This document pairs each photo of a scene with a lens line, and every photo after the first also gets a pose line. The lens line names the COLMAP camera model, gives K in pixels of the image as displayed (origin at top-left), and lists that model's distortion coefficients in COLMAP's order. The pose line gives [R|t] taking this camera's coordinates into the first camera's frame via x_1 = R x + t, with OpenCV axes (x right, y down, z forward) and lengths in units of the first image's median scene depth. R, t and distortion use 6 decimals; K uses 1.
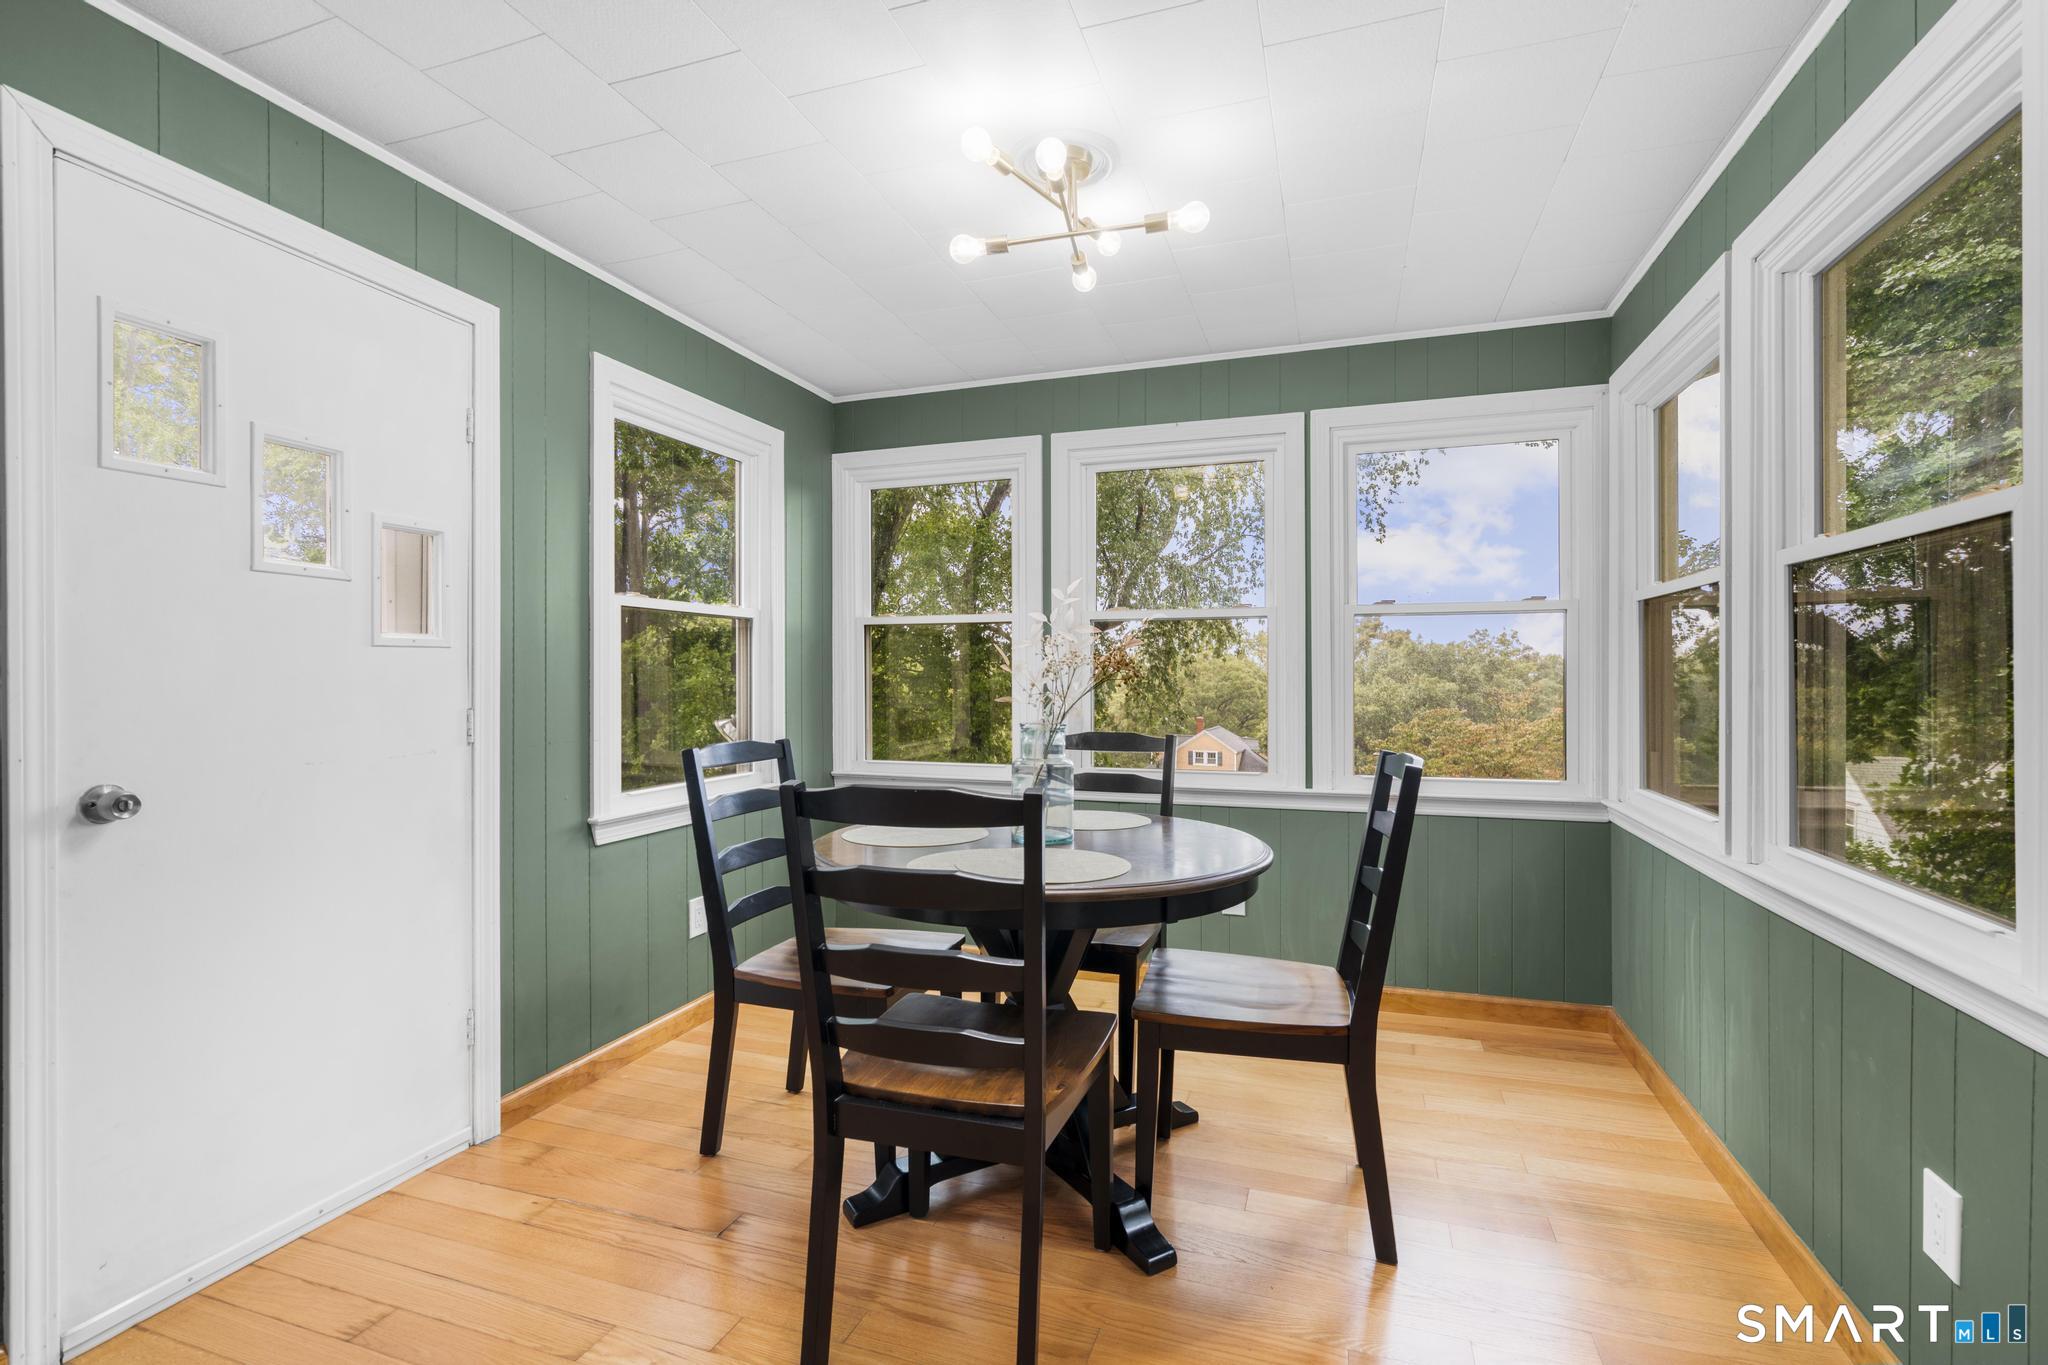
lens RADIAL K [[923.2, 0, 1030.2], [0, 923.2, 678.6], [0, 0, 1]] dist [-0.005919, 0.003189]
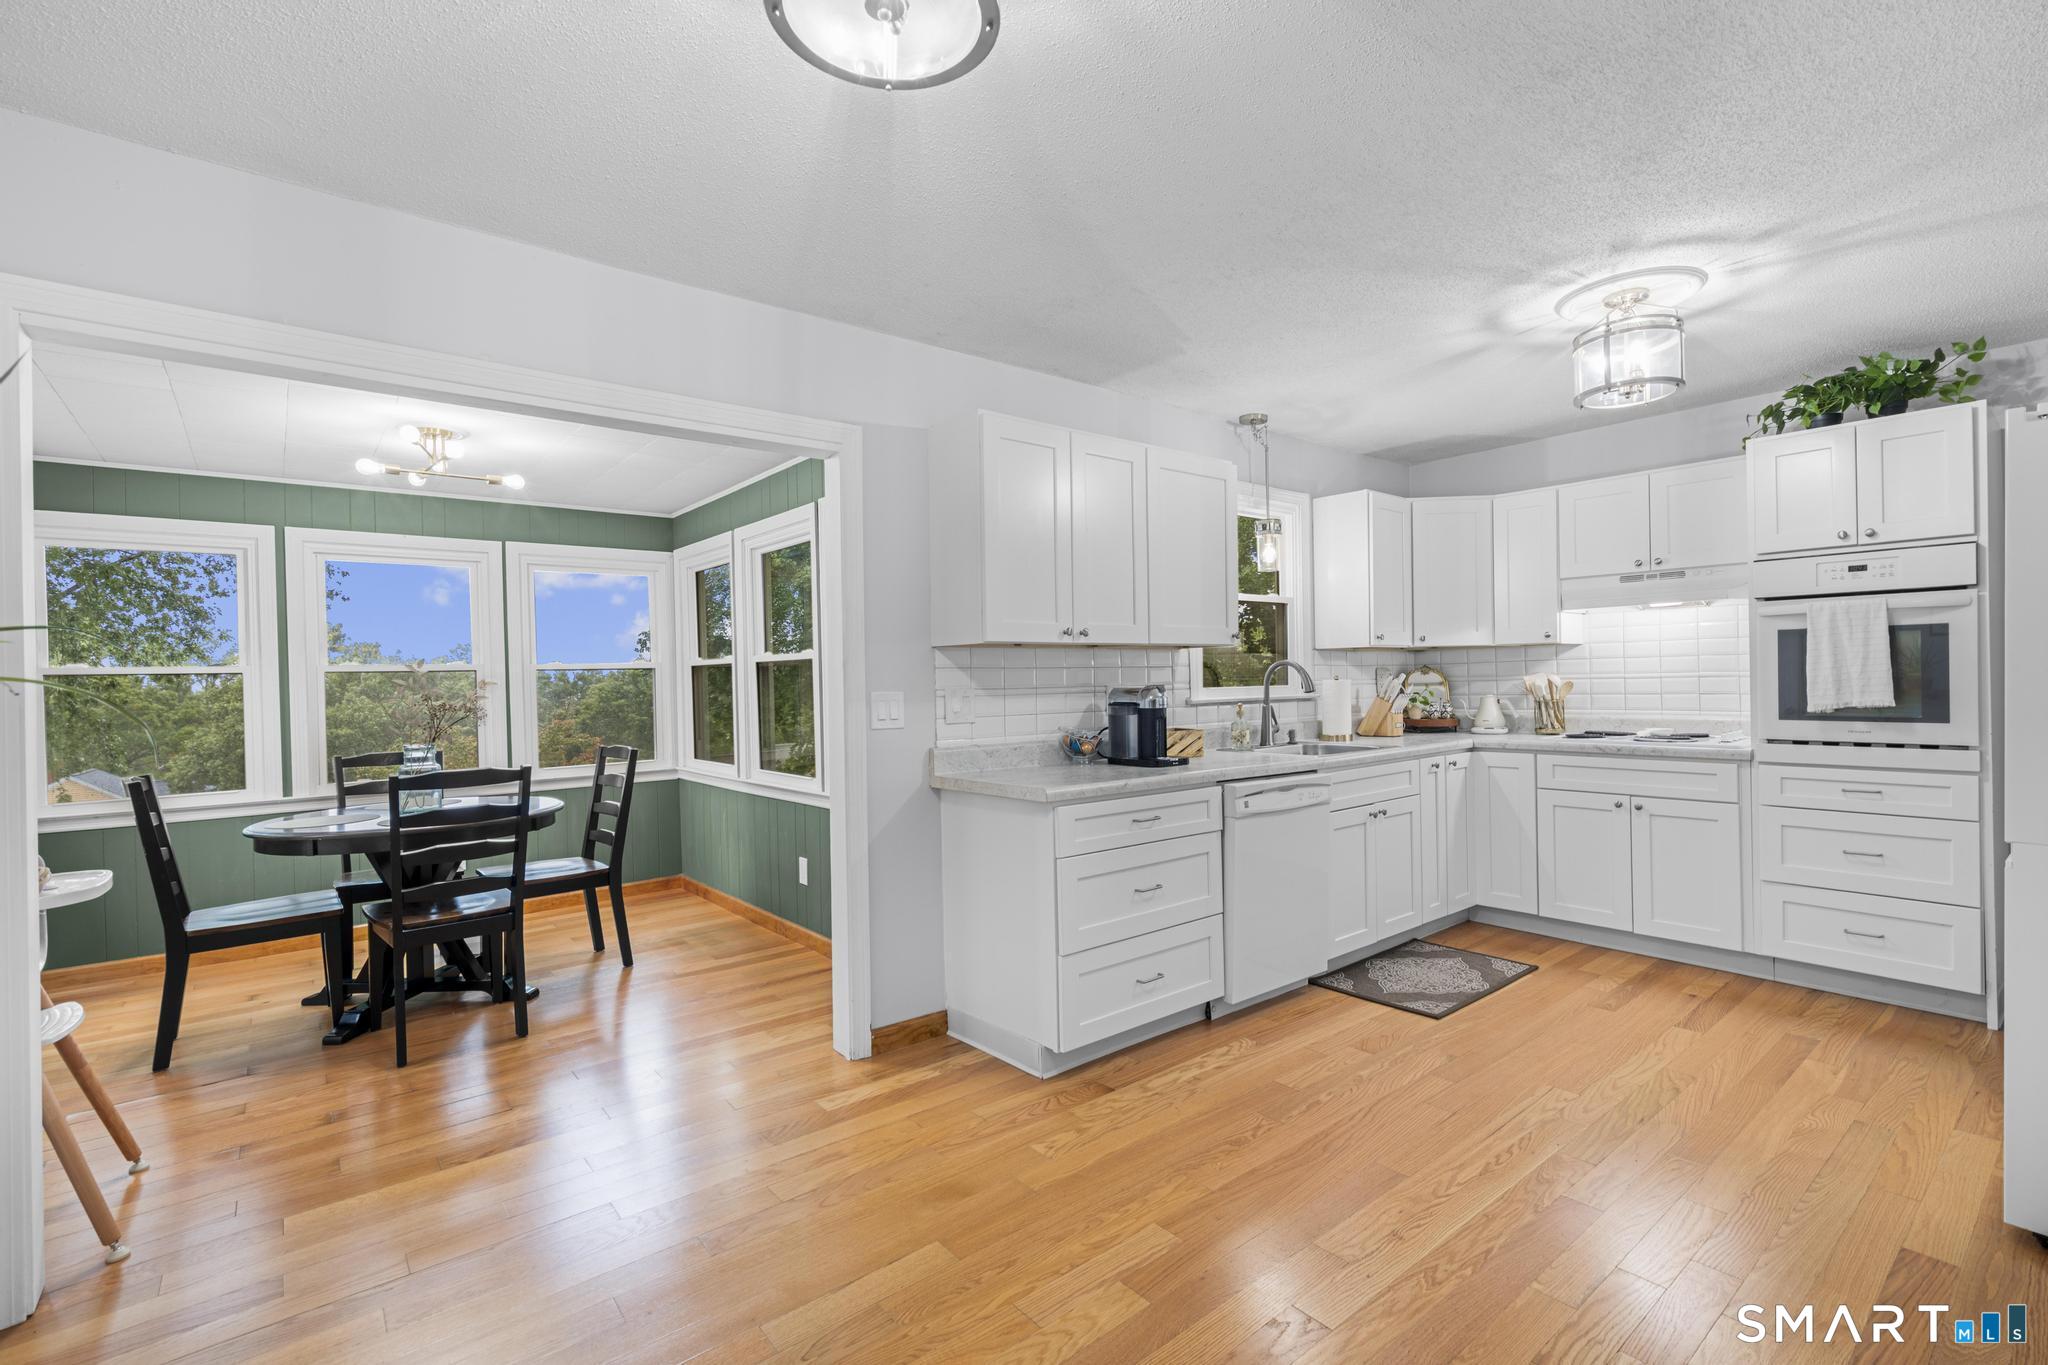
lens RADIAL K [[923.2, 0, 1034.3], [0, 923.2, 684.4], [0, 0, 1]] dist [-0.005919, 0.003189]
pose [[0.525437, -0.016141, 0.850680, -0.734334], [0.023457, 0.999715, 0.004480, -0.040263], [-0.850509, 0.017601, 0.525666, -0.774755]]
